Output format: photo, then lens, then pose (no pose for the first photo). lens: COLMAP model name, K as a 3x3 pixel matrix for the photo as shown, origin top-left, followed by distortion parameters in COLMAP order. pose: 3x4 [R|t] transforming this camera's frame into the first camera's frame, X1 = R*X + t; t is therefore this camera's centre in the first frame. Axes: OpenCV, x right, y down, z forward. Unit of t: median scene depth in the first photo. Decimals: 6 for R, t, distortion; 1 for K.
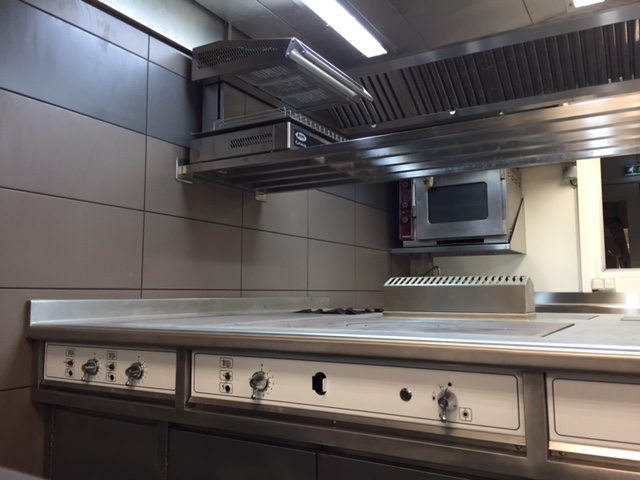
lens RADIAL K [[547.5, 0, 320.0], [0, 547.5, 240.0], [0, 0, 1]] dist [0.100999, -0.142822]
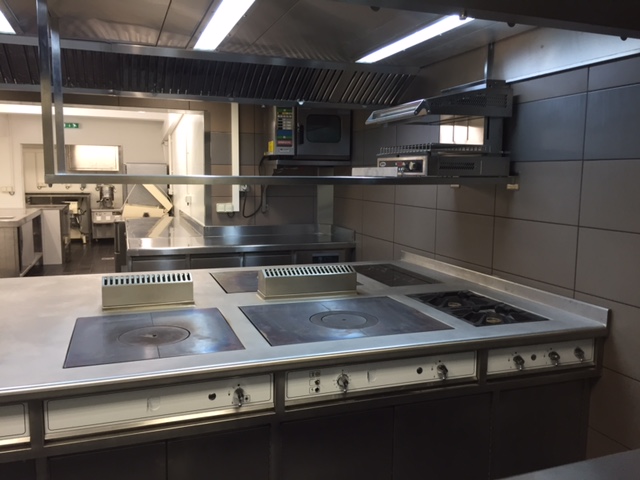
lens RADIAL K [[547.5, 0, 320.0], [0, 547.5, 240.0], [0, 0, 1]] dist [0.100999, -0.142822]
pose [[-0.643044, 0.086513, -0.760927, 0.664324], [0.062873, 0.996209, 0.060129, -0.044250], [0.763244, -0.009176, -0.646045, 0.979222]]
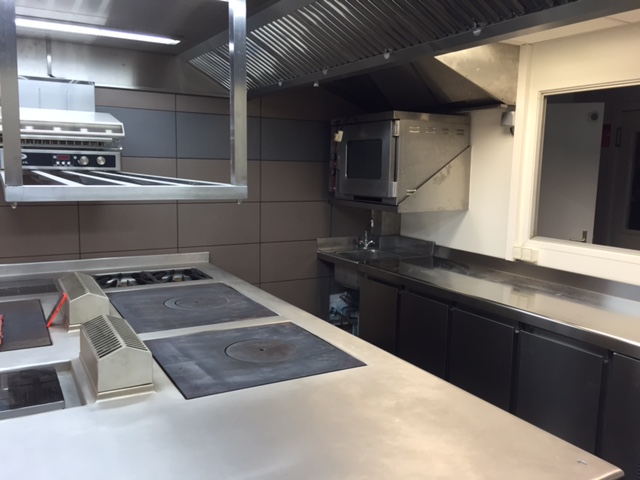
lens RADIAL K [[547.5, 0, 320.0], [0, 547.5, 240.0], [0, 0, 1]] dist [0.100999, -0.142822]
pose [[0.864143, 0.084950, -0.496025, 0.656362], [0.029305, 0.975483, 0.218116, -0.138556], [0.502393, -0.203019, 0.840467, 0.119800]]
